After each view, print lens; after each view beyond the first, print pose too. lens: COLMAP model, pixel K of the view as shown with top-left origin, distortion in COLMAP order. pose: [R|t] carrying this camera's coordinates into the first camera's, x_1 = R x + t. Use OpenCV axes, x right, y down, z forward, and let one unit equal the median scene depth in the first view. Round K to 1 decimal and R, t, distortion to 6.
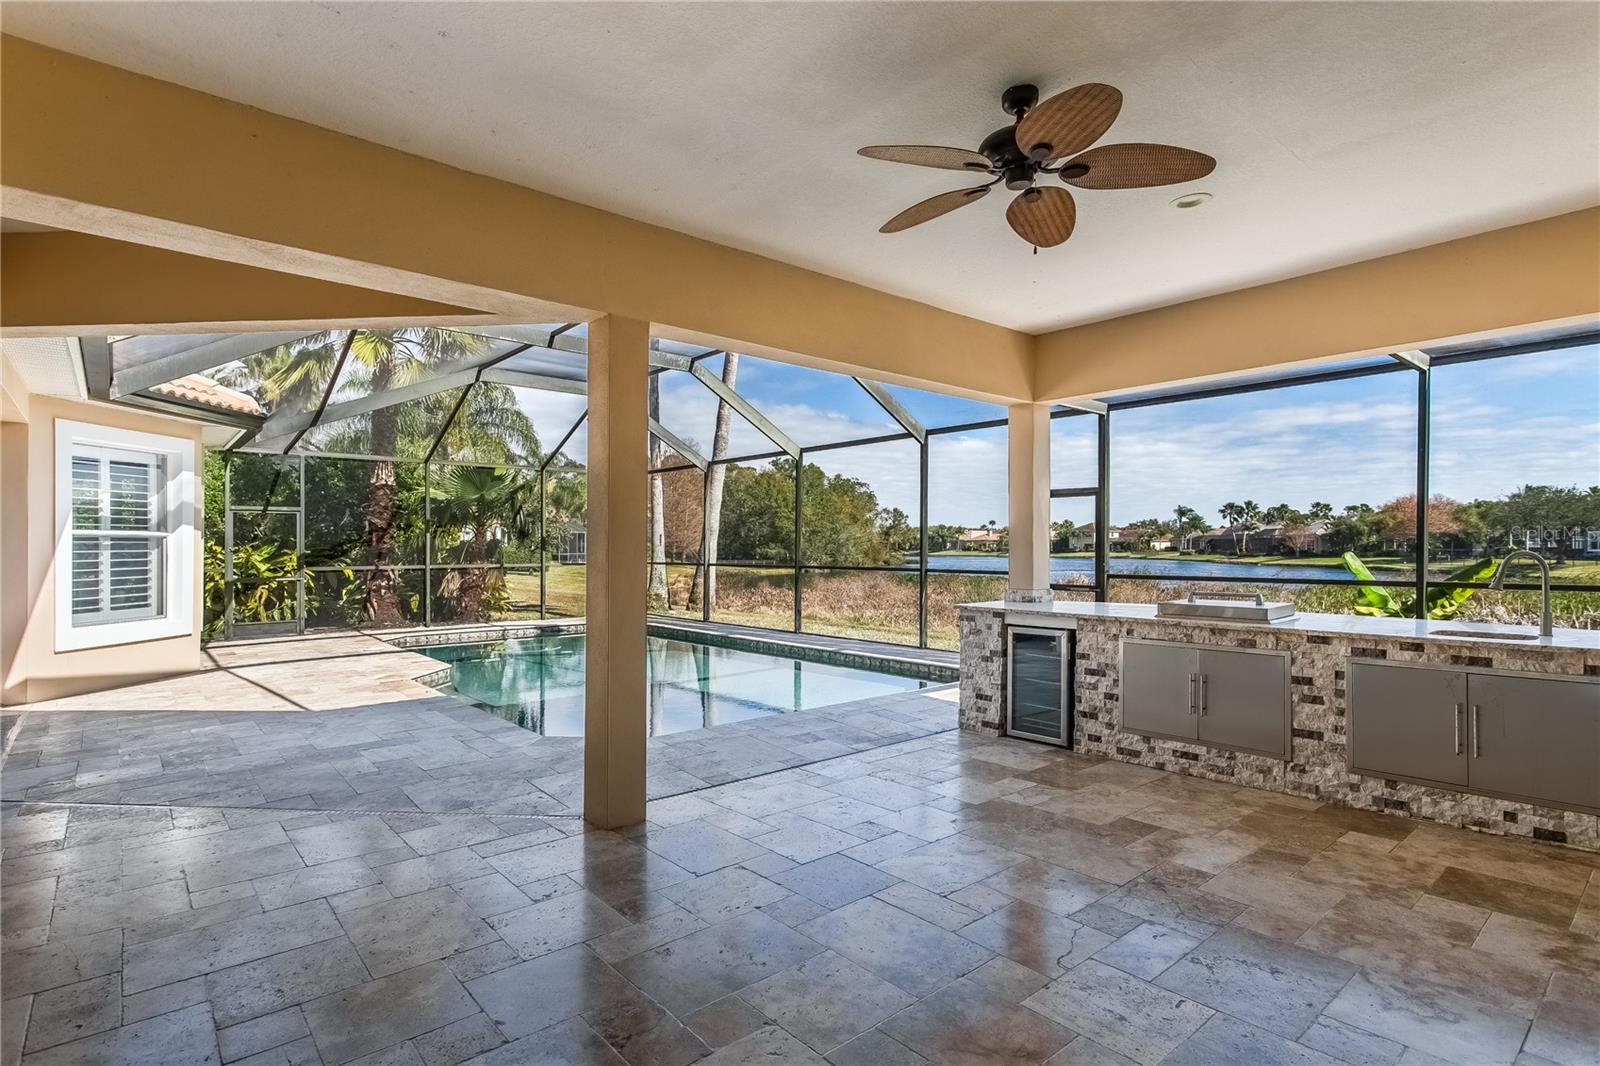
lens RADIAL K [[817.4, 0, 823.4], [0, 817.4, 518.1], [0, 0, 1]] dist [0.006174, 0.000009]
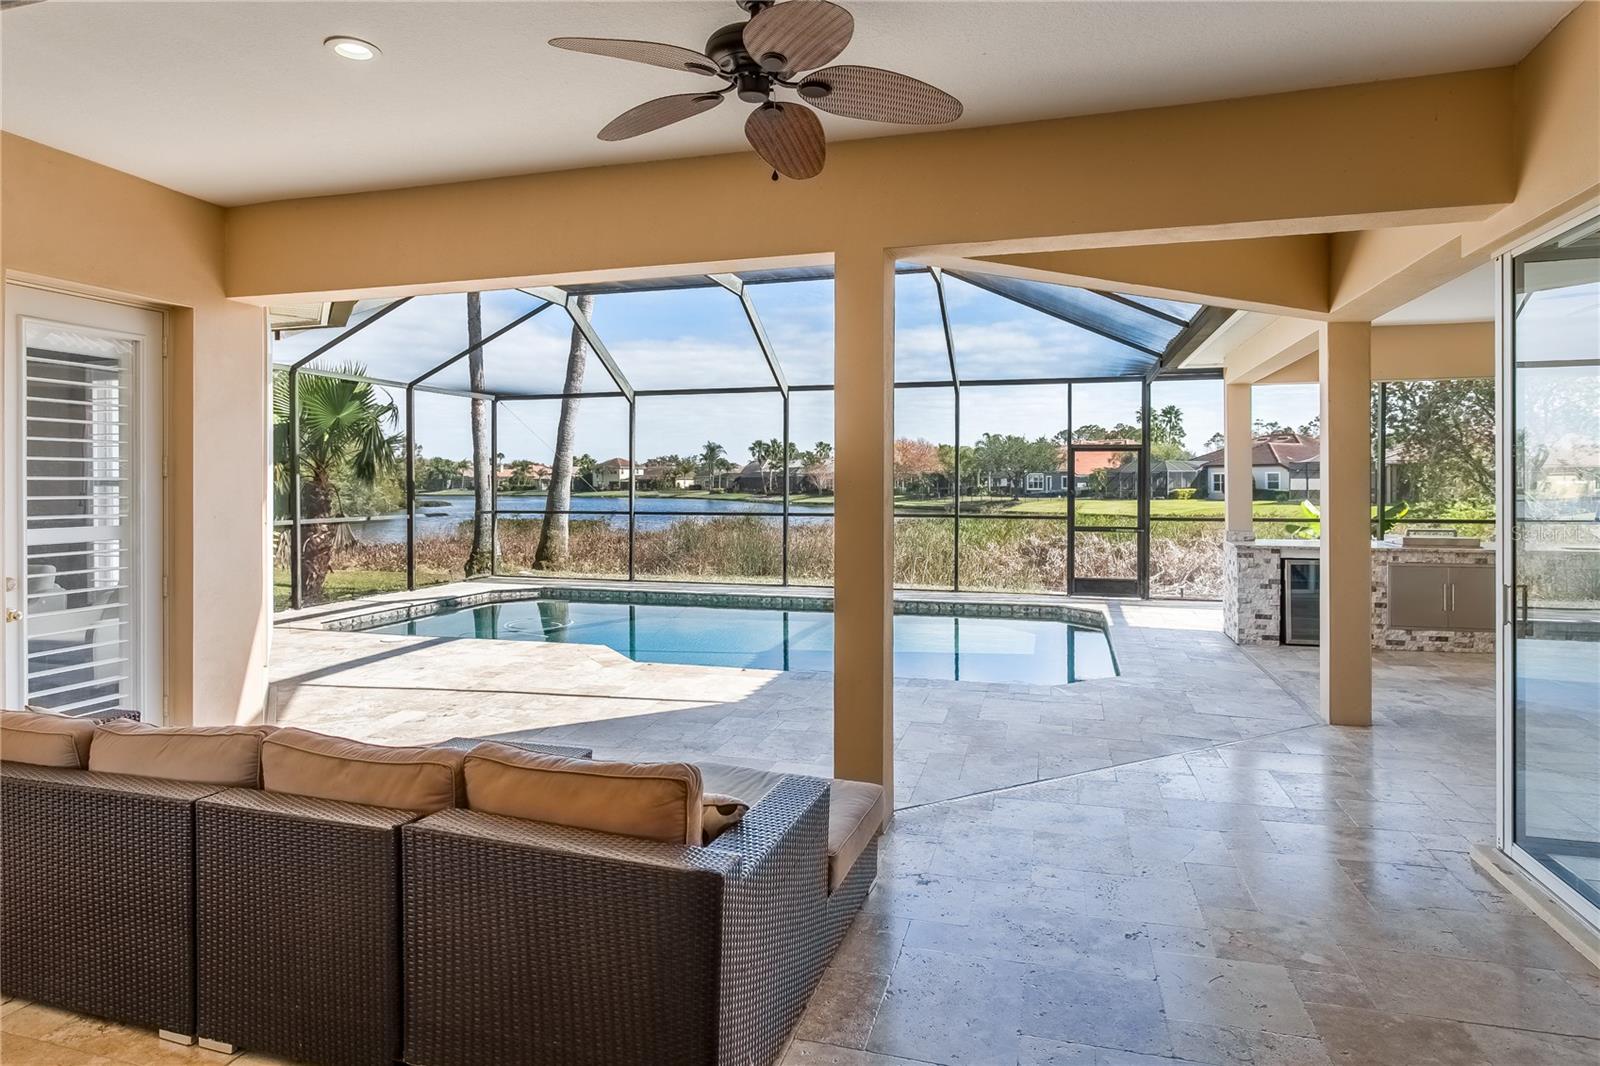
lens RADIAL K [[921.6, 0, 881.4], [0, 921.6, 487.4], [0, 0, 1]] dist [-0.005944, -0.000064]
pose [[0.825077, 0.000880, 0.565019, -0.530168], [-0.022261, 0.999273, 0.030952, -0.005422], [-0.564581, -0.038115, 0.824497, 0.082704]]
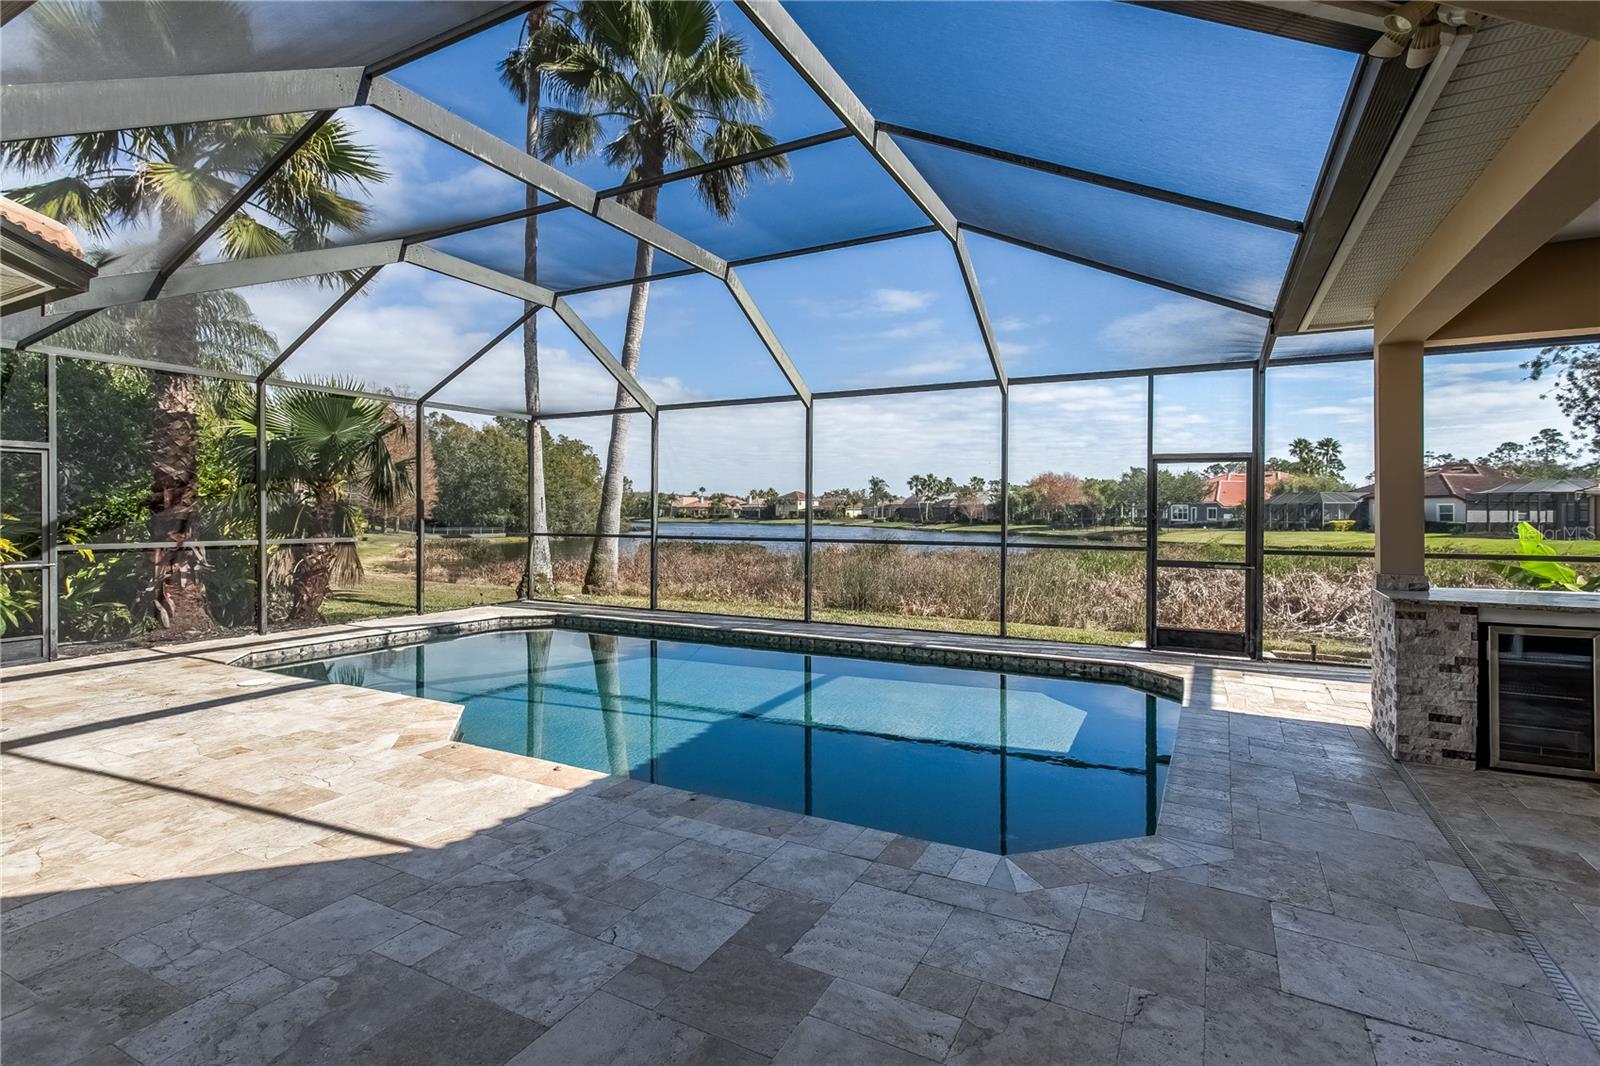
lens RADIAL K [[817.4, 0, 823.4], [0, 817.4, 518.1], [0, 0, 1]] dist [0.006174, 0.000009]
pose [[0.938088, 0.005159, 0.346357, -0.297485], [-0.019279, 0.999117, 0.037335, 0.007274], [-0.345859, -0.041700, 0.937359, 0.238778]]
